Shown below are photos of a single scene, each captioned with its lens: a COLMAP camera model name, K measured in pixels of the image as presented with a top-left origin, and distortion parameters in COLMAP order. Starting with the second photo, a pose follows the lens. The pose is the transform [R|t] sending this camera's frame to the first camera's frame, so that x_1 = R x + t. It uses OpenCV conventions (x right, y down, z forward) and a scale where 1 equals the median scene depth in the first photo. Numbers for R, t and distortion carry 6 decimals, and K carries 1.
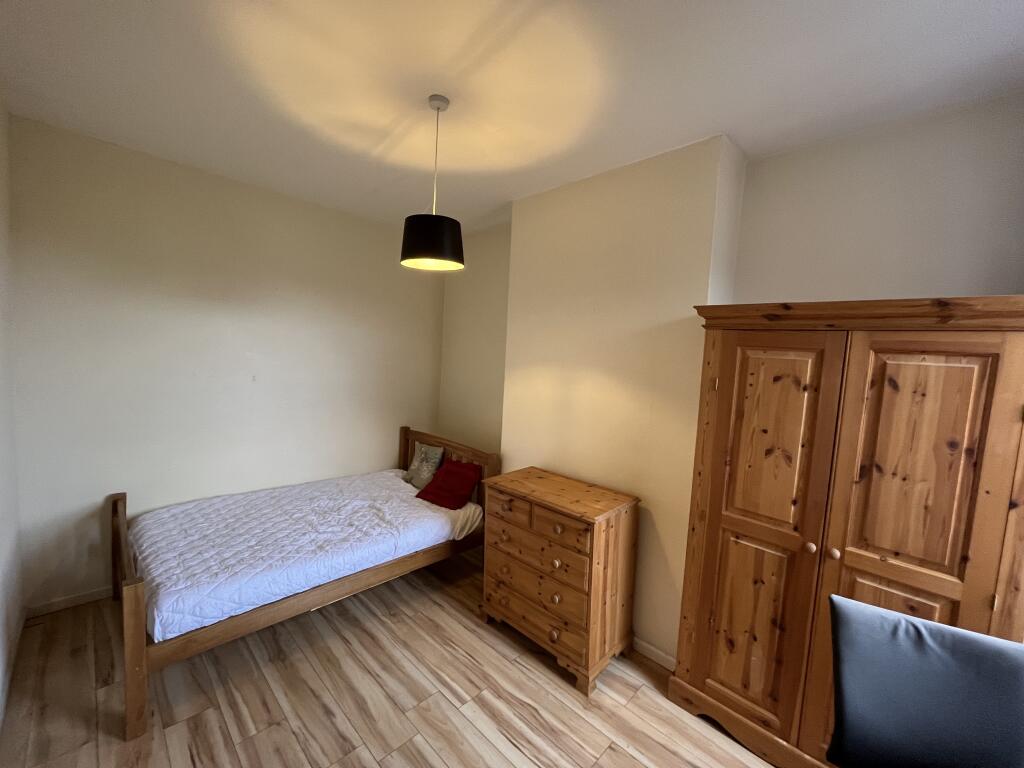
lens RADIAL K [[415.4, 0, 510.0], [0, 415.4, 384.5], [0, 0, 1]] dist [-0.003799, -0.000980]
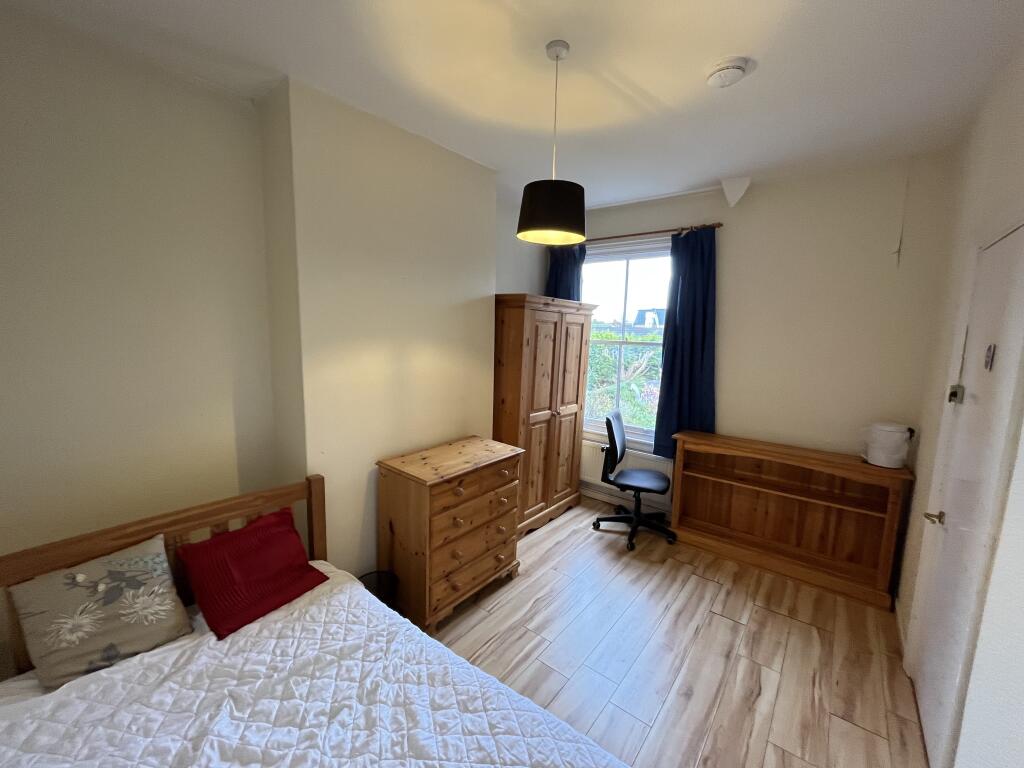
lens RADIAL K [[415.4, 0, 510.0], [0, 415.4, 384.5], [0, 0, 1]] dist [-0.003799, -0.000980]
pose [[-0.099495, -0.183356, 0.977999, -1.086925], [0.041706, 0.981243, 0.188207, -0.141821], [-0.994164, 0.059514, -0.089982, 1.148428]]
